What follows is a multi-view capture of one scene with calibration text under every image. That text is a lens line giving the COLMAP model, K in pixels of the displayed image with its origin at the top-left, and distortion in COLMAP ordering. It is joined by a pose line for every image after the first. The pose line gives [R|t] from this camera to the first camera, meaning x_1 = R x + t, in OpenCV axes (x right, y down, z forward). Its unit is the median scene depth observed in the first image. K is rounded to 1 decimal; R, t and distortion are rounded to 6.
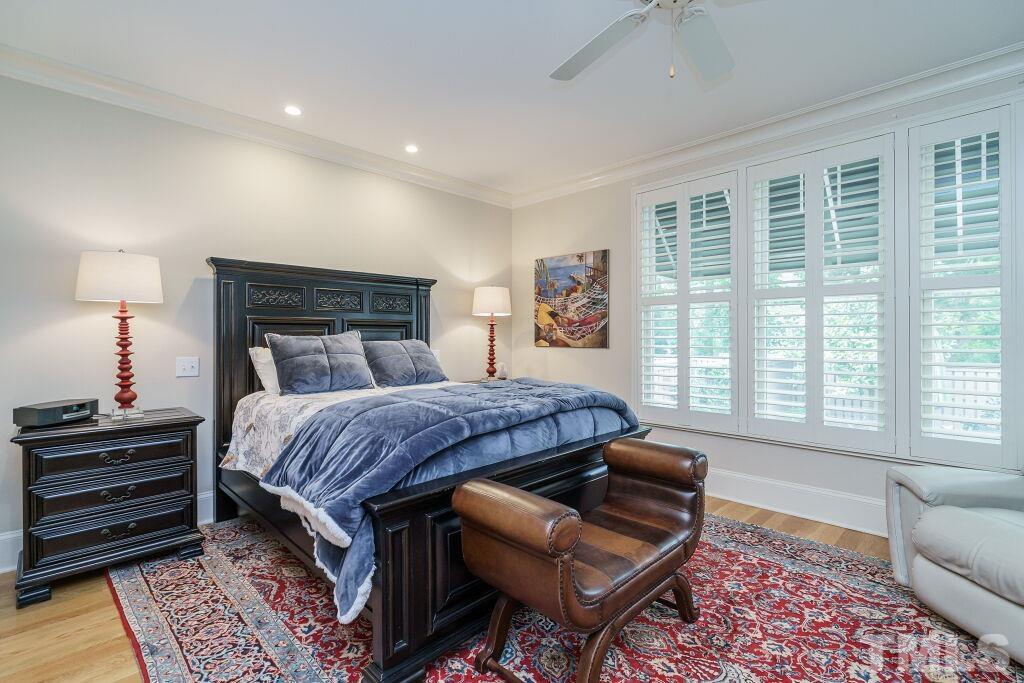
lens RADIAL K [[467.8, 0, 513.2], [0, 467.8, 335.2], [0, 0, 1]] dist [-0.013301, 0.000114]
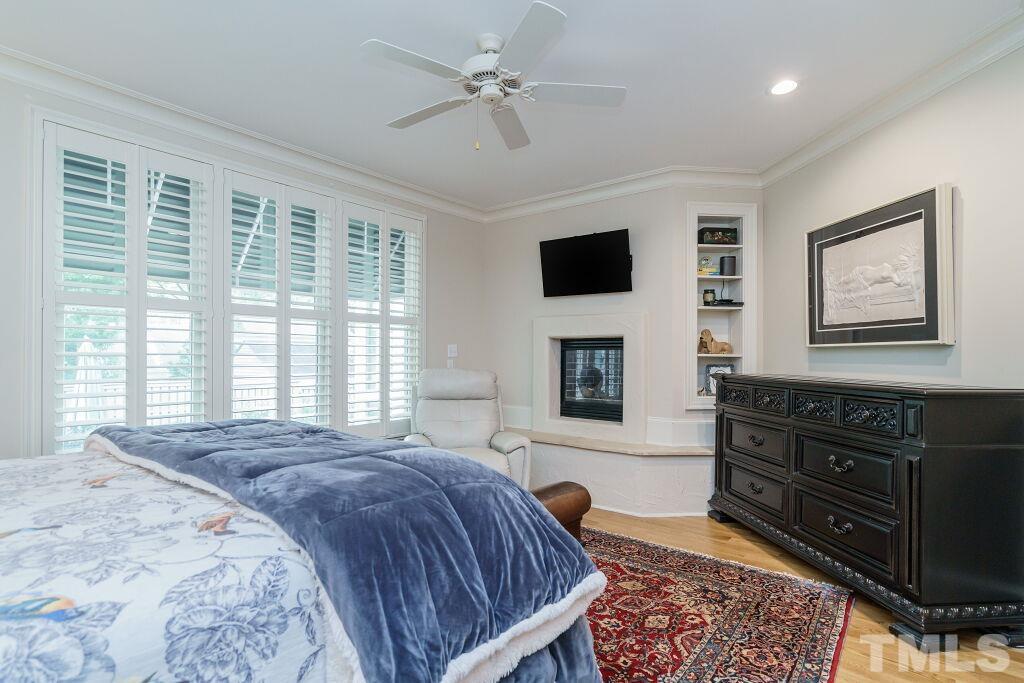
lens RADIAL K [[492.8, 0, 513.1], [0, 492.8, 350.4], [0, 0, 1]] dist [0.002662, -0.000156]
pose [[-0.112521, 0.005653, 0.993633, -0.437039], [-0.004892, 0.999969, -0.006243, 0.000335], [-0.993637, -0.005564, -0.112490, 0.454513]]
